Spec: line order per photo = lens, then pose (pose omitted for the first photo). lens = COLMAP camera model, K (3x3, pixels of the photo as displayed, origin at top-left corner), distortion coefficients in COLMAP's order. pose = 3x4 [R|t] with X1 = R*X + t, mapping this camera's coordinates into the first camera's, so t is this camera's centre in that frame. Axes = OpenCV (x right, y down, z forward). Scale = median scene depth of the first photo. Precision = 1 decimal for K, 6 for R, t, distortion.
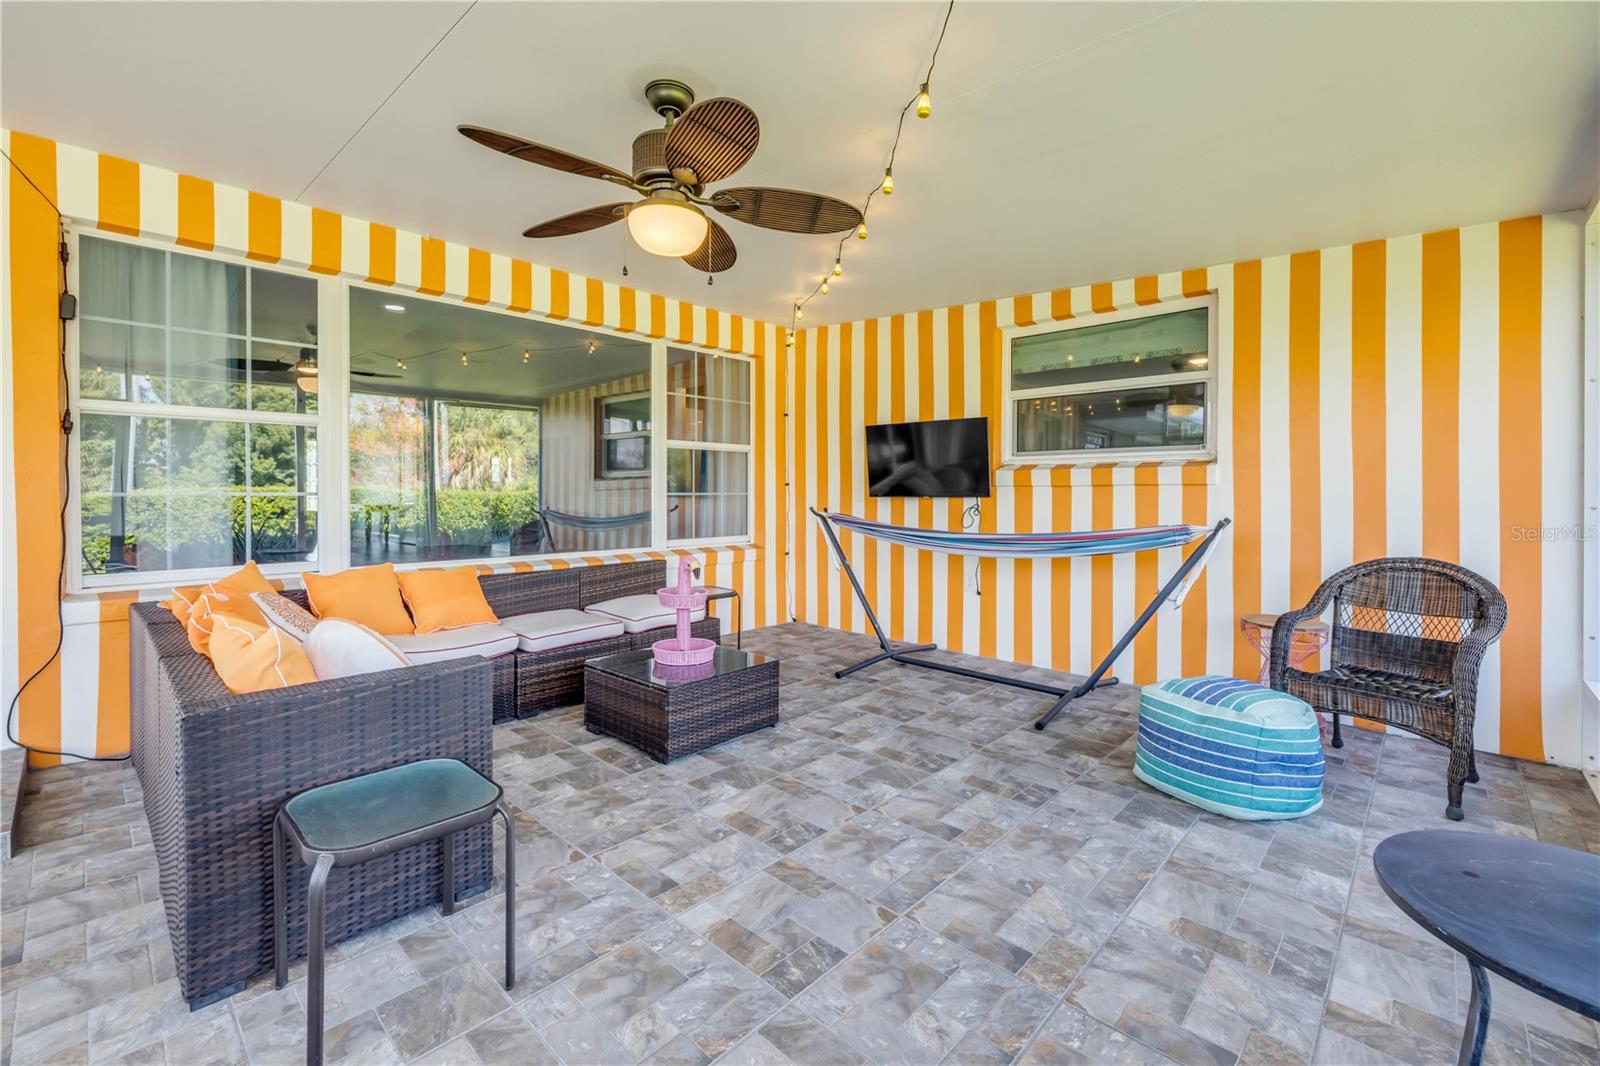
lens RADIAL K [[685.9, 0, 791.2], [0, 685.9, 502.1], [0, 0, 1]] dist [0.000699, -0.000376]
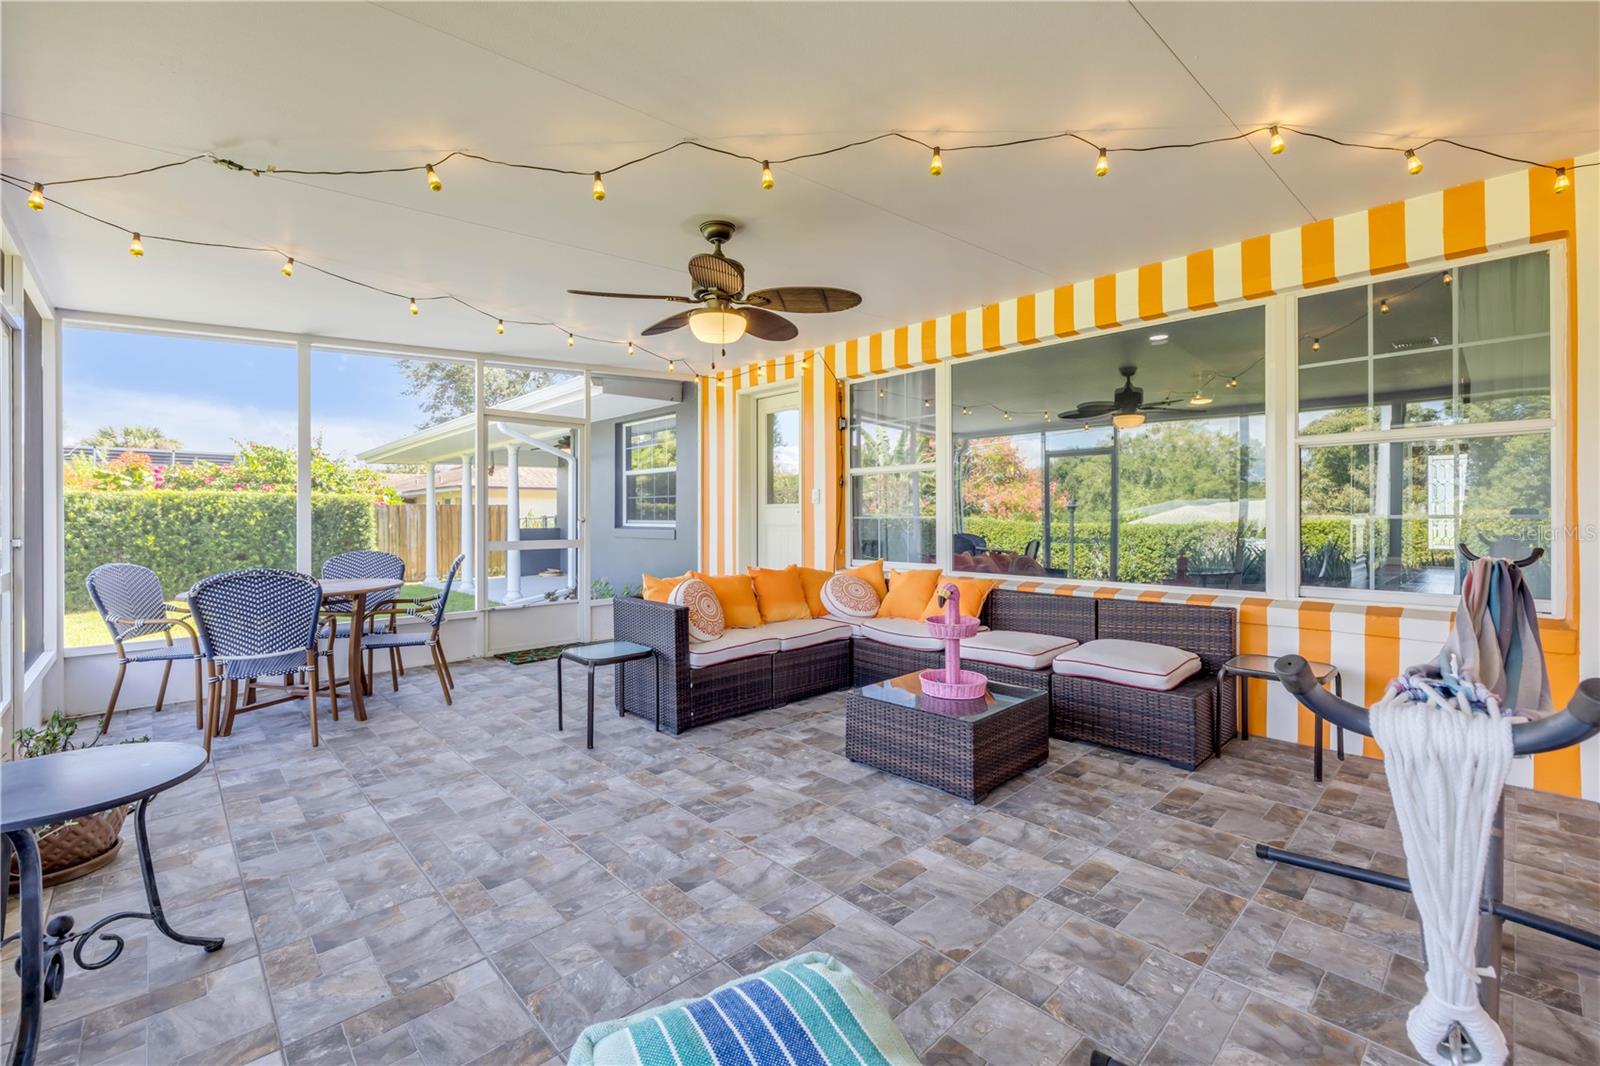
lens RADIAL K [[680.0, 0, 792.0], [0, 680.0, 526.5], [0, 0, 1]] dist [-0.001792, -0.000021]
pose [[-0.061247, 0.013531, -0.998031, 0.779791], [-0.010474, 0.999844, 0.014198, -0.011061], [0.998068, 0.011322, -0.061096, 0.821335]]
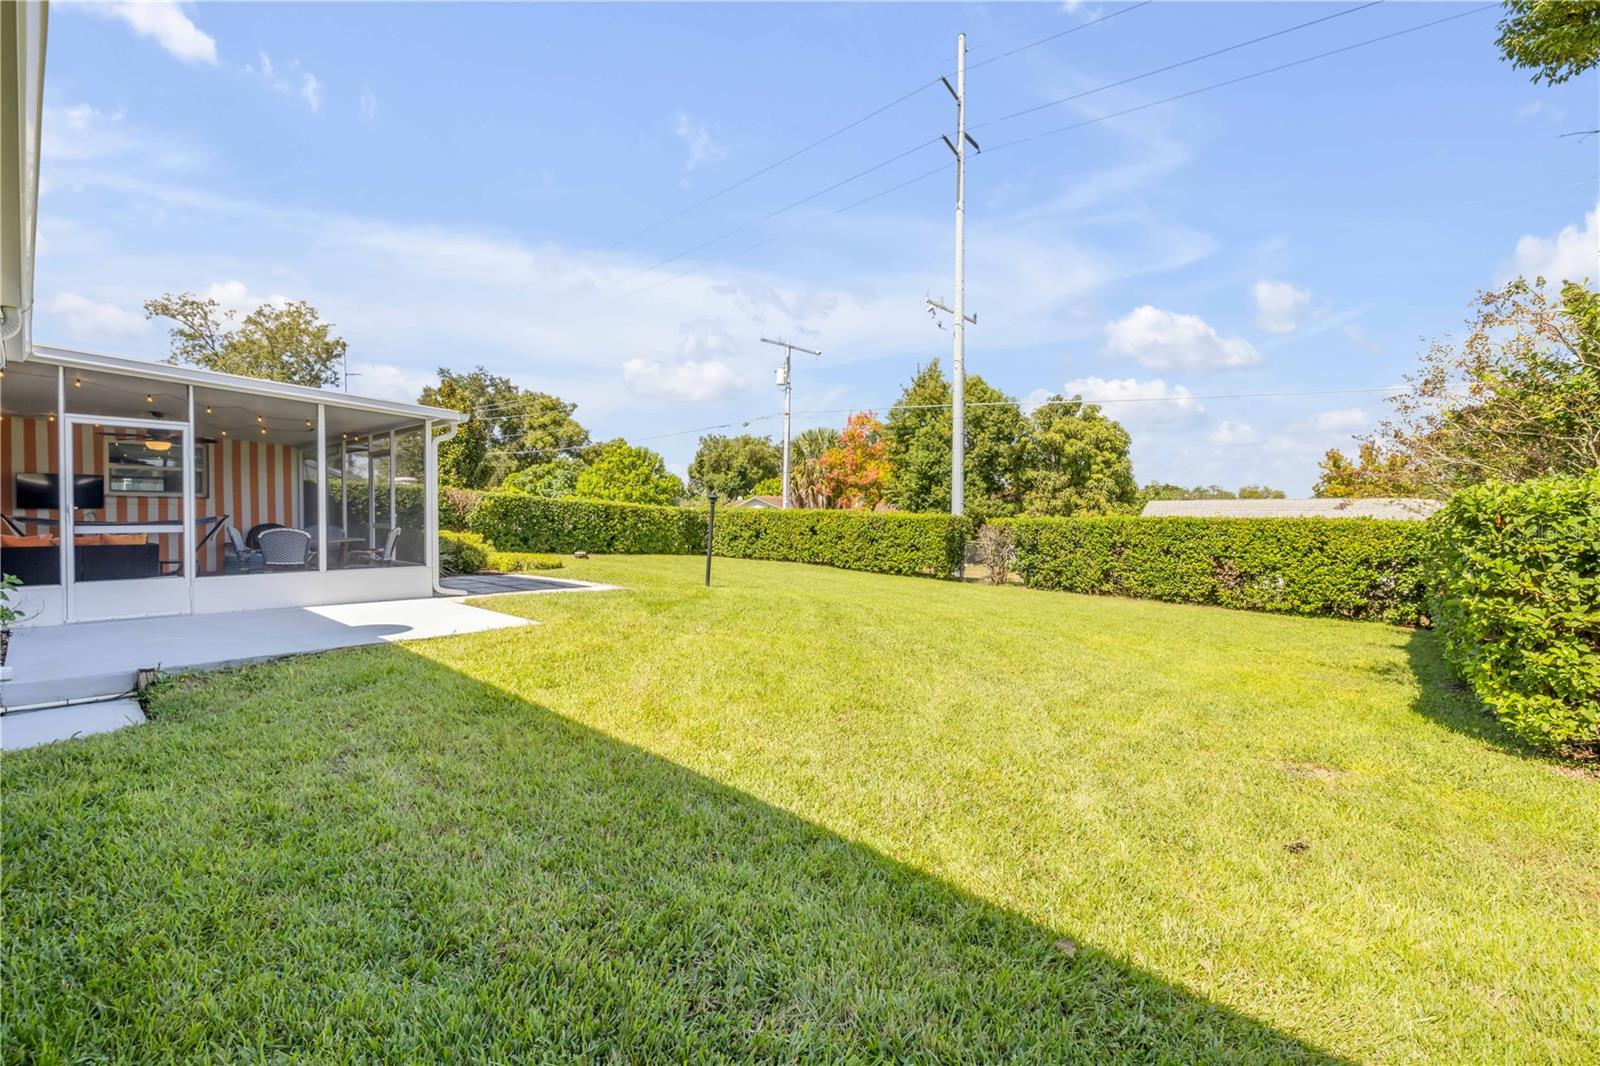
lens RADIAL K [[680.0, 0, 792.0], [0, 680.0, 526.5], [0, 0, 1]] dist [-0.001792, -0.000021]
pose [[-0.034444, -0.021951, 0.999166, -3.042249], [0.007372, 0.999726, 0.022217, 0.029332], [-0.999379, 0.008131, -0.034272, -1.851453]]
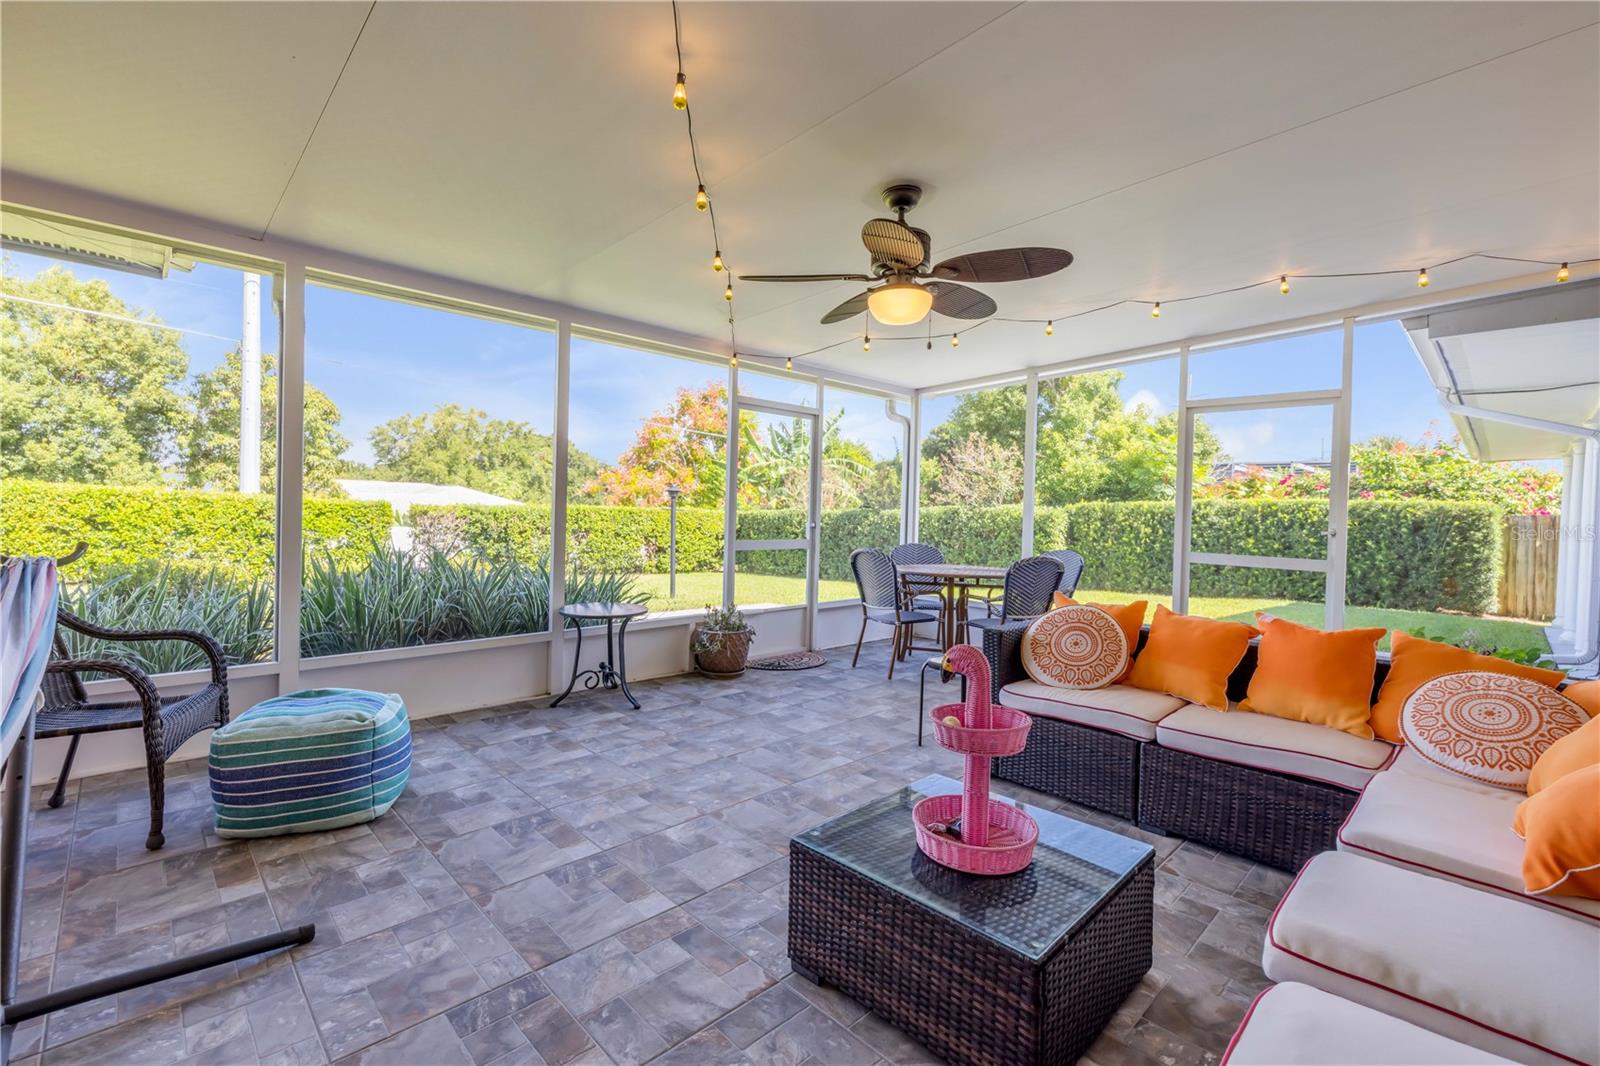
lens RADIAL K [[695.5, 0, 785.5], [0, 695.5, 509.4], [0, 0, 1]] dist [-0.000841, 0.000112]
pose [[-0.998204, -0.031405, 0.051008, -0.034111], [-0.030663, 0.999413, 0.015263, -0.029868], [-0.051458, 0.013671, -0.998582, 1.509406]]
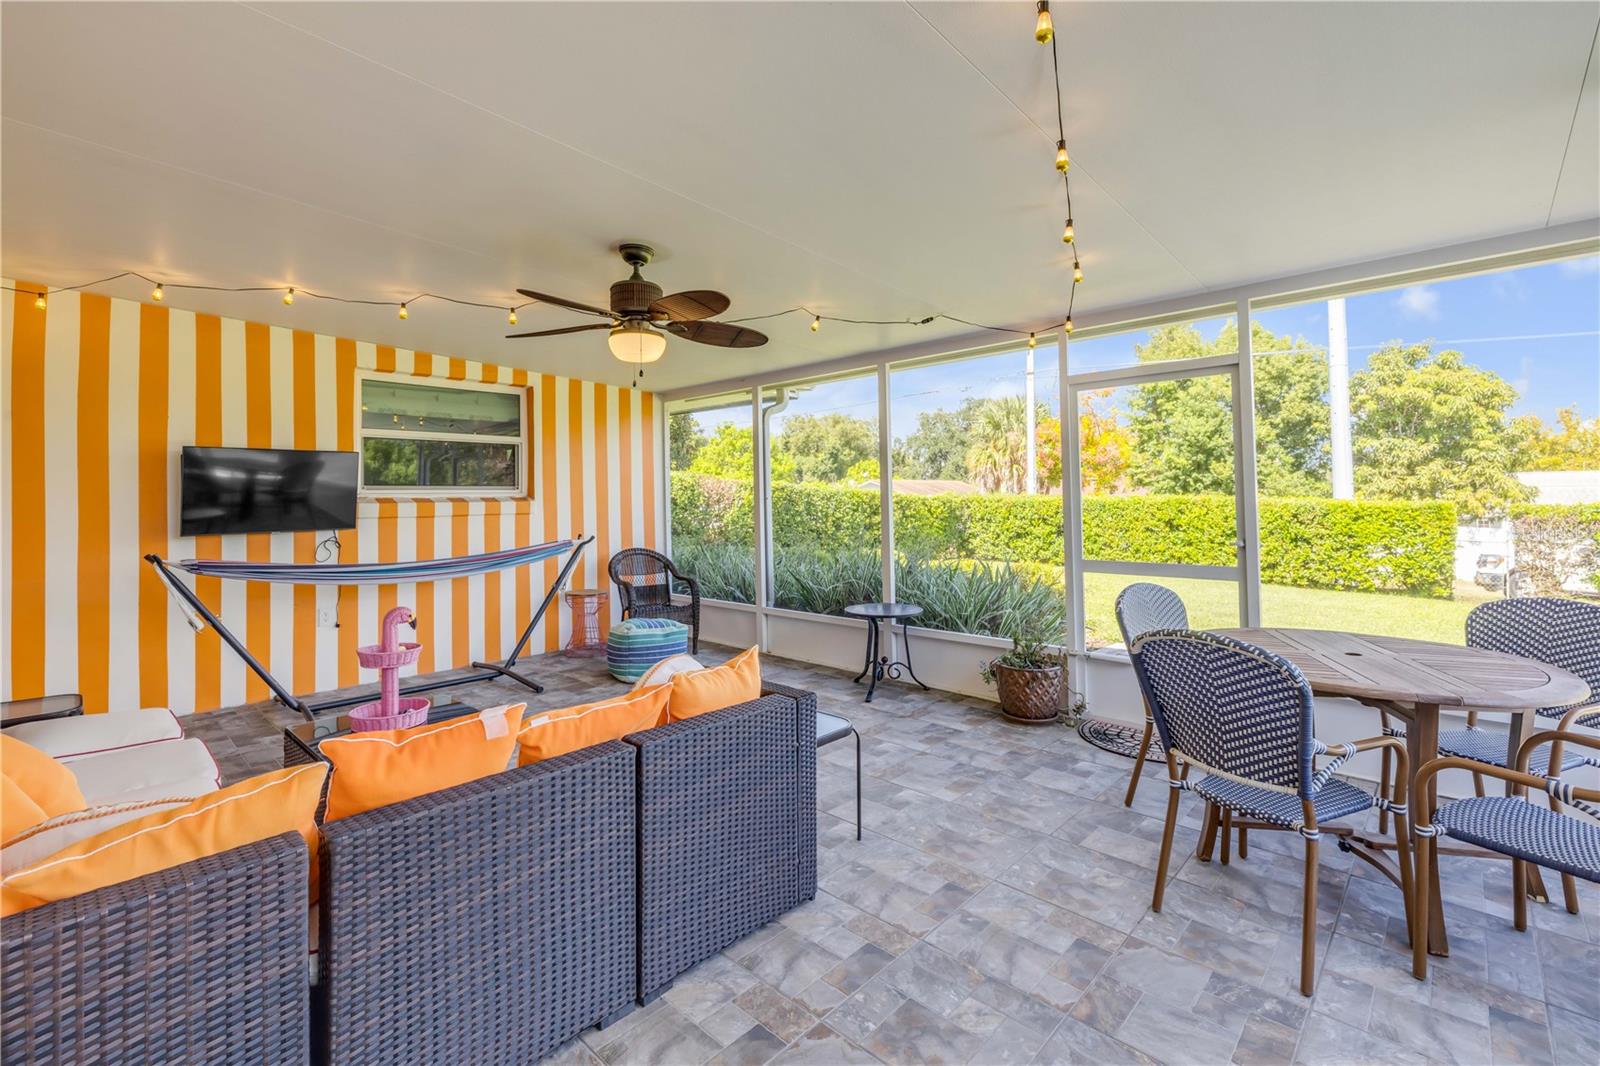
lens RADIAL K [[699.0, 0, 804.2], [0, 699.0, 481.8], [0, 0, 1]] dist [0.001214, -0.000001]
pose [[-0.002796, 0.020457, 0.999787, -1.065891], [0.025100, 0.999477, -0.020380, -0.055219], [-0.999681, 0.025038, -0.003308, 0.446993]]
